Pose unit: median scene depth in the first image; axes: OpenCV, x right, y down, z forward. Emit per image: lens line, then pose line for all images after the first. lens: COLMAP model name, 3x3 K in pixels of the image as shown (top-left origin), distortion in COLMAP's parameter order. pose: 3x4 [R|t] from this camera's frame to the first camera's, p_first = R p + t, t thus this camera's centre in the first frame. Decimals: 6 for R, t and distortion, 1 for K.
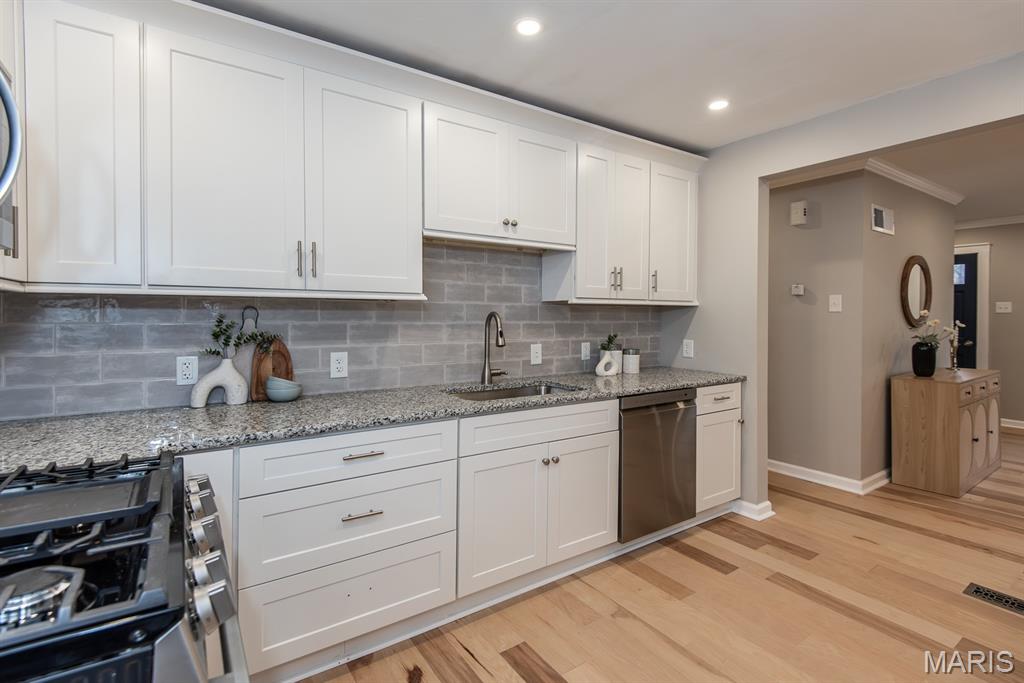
lens RADIAL K [[459.1, 0, 529.1], [0, 459.1, 320.5], [0, 0, 1]] dist [0.029427, -0.016946]
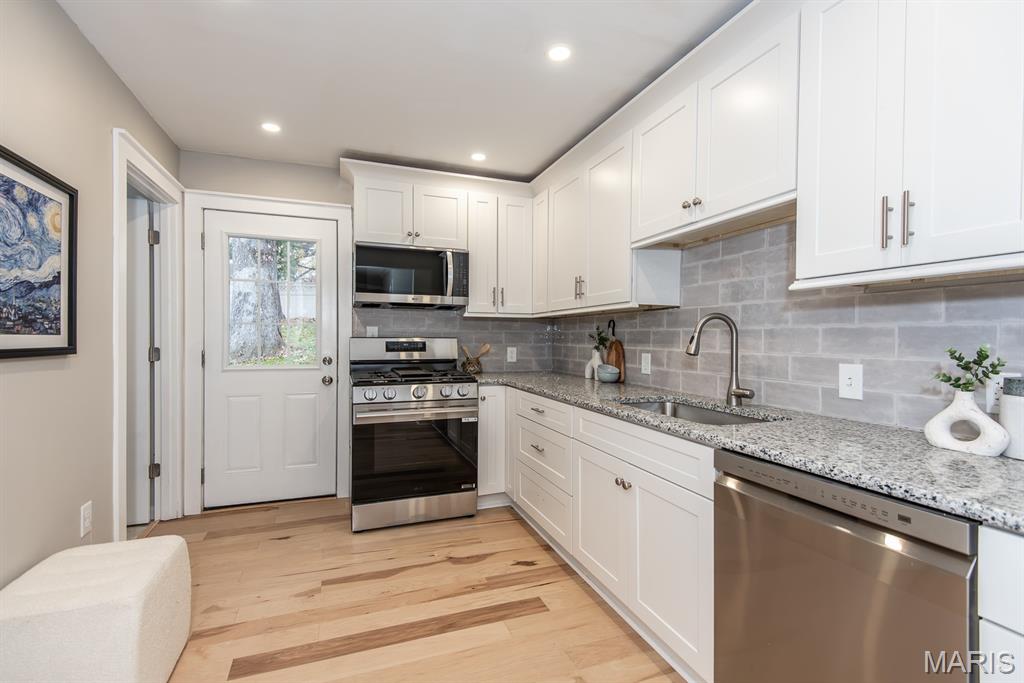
lens RADIAL K [[466.4, 0, 504.0], [0, 466.4, 341.9], [0, 0, 1]] dist [0.029220, -0.018597]
pose [[-0.241105, 0.002735, -0.970495, 0.788163], [-0.016761, 0.999835, 0.006982, 0.030832], [0.970354, 0.017950, -0.241019, 0.820962]]
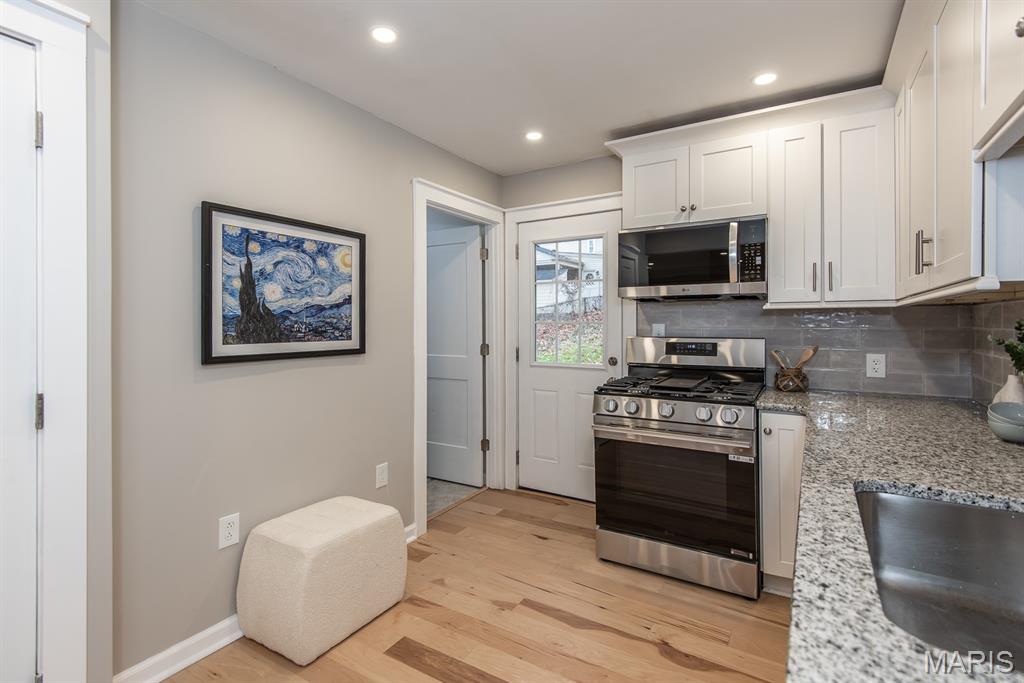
lens RADIAL K [[478.5, 0, 512.9], [0, 478.5, 324.8], [0, 0, 1]] dist [0.030130, -0.020673]
pose [[-0.906150, -0.000294, -0.422955, 0.392768], [-0.004531, 0.999949, 0.009014, -0.005498], [0.422931, 0.010085, -0.906106, 1.054658]]
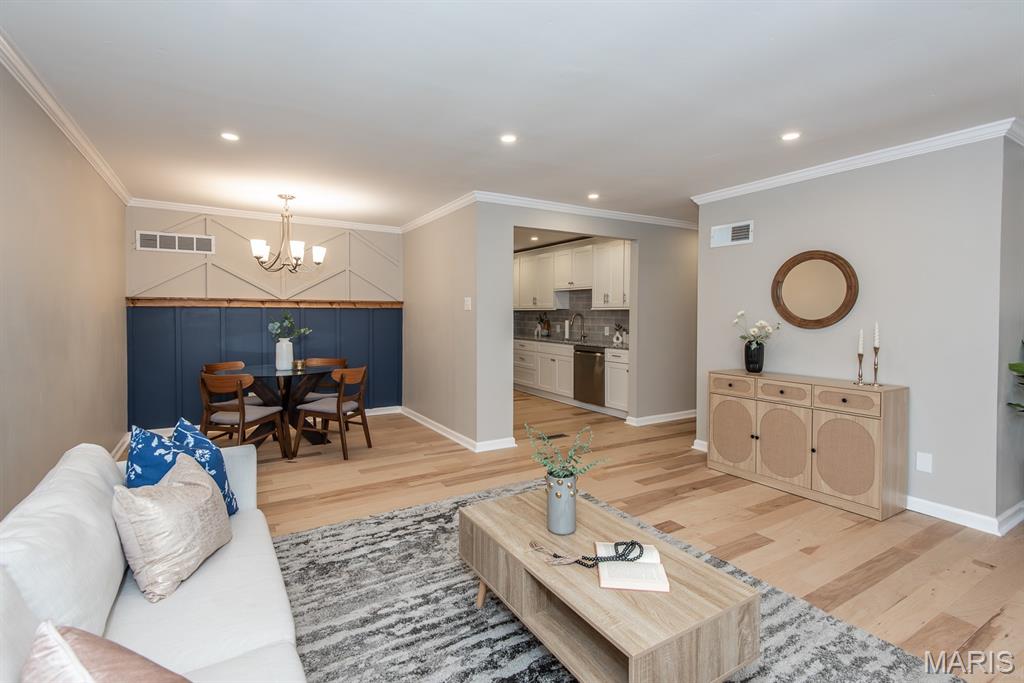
lens RADIAL K [[459.1, 0, 529.1], [0, 459.1, 320.5], [0, 0, 1]] dist [0.029427, -0.016946]
pose [[0.003793, 0.013531, -0.999901, 2.691168], [-0.016363, 0.999775, 0.013467, -0.007645], [0.999859, 0.016311, 0.004013, 0.676283]]
